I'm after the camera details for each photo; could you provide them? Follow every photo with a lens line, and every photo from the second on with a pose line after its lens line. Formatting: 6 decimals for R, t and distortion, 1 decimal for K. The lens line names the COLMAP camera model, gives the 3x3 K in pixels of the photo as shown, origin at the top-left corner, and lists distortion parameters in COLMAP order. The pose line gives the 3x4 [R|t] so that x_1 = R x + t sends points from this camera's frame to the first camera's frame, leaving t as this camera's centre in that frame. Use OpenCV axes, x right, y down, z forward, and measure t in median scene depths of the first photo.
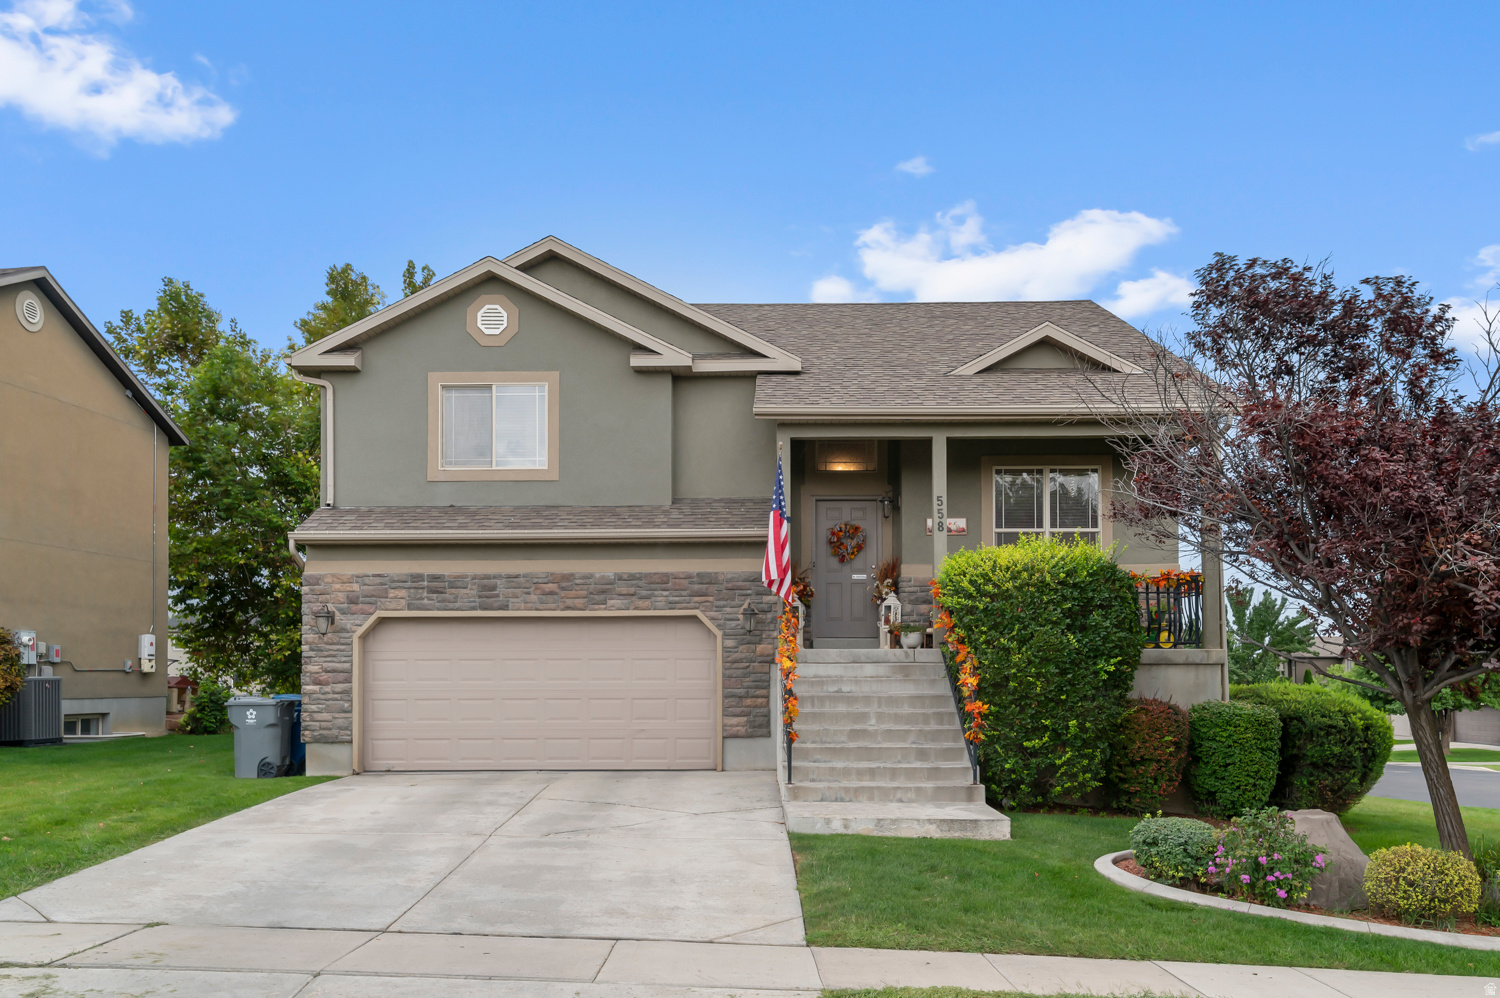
lens RADIAL K [[1193.6, 0, 752.4], [0, 1193.6, 486.9], [0, 0, 1]] dist [0.043319, -0.006977]
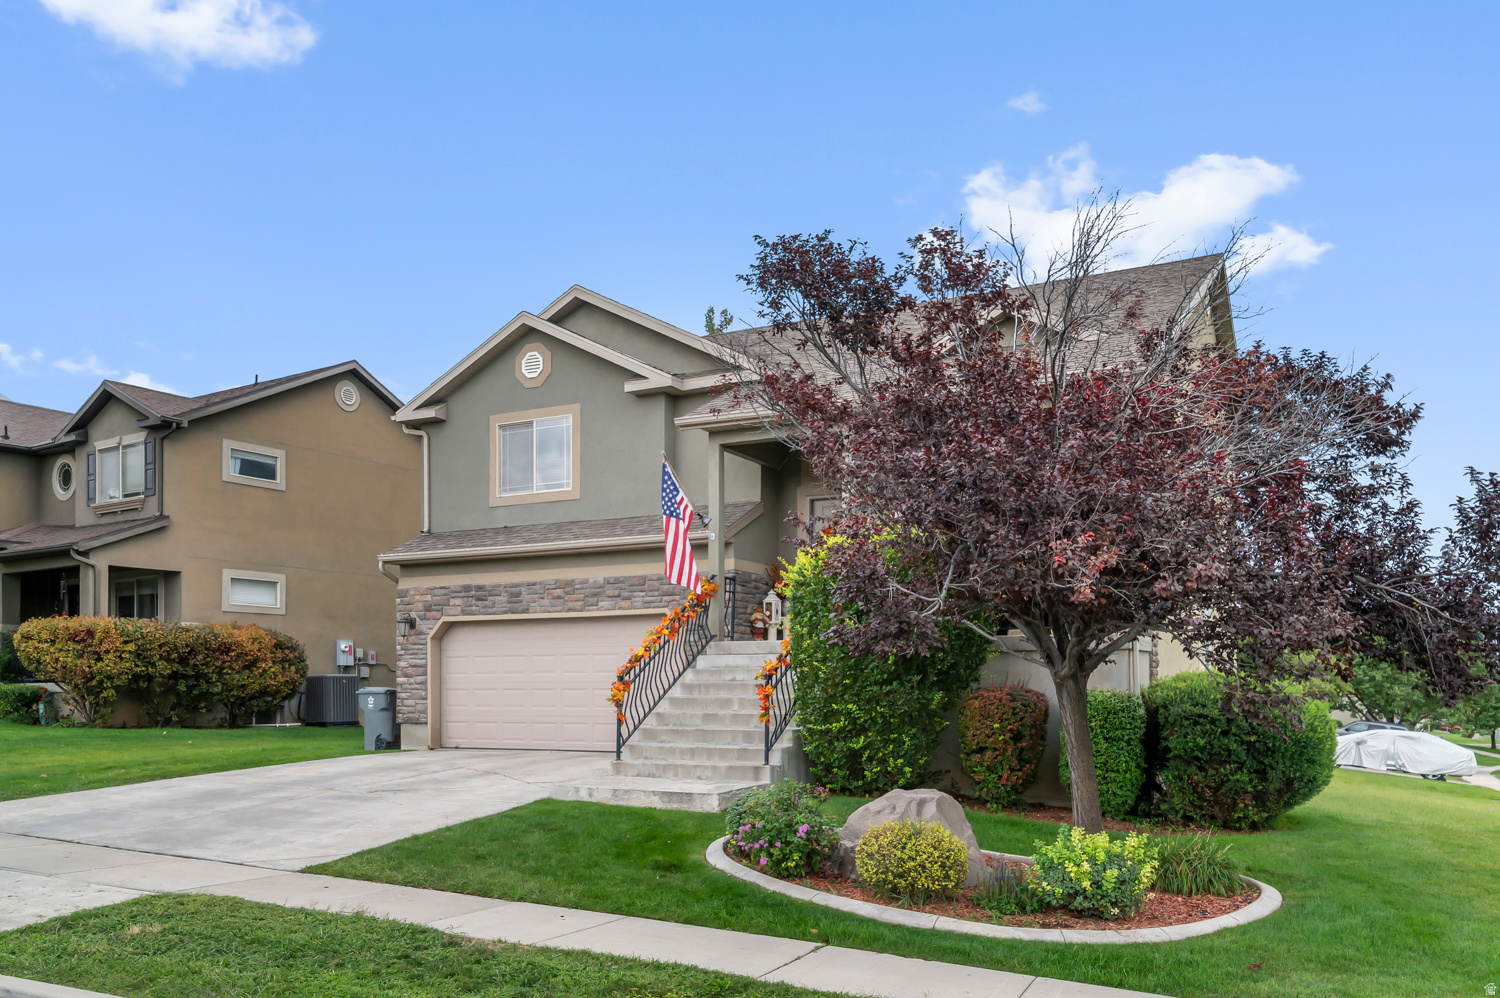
lens RADIAL K [[1193.6, 0, 756.1], [0, 1193.6, 512.7], [0, 0, 1]] dist [0.043319, -0.006977]
pose [[0.892750, -0.065345, -0.445789, 0.521022], [0.070160, 0.997519, -0.005716, 0.027398], [0.445057, -0.026174, 0.895120, 0.055584]]
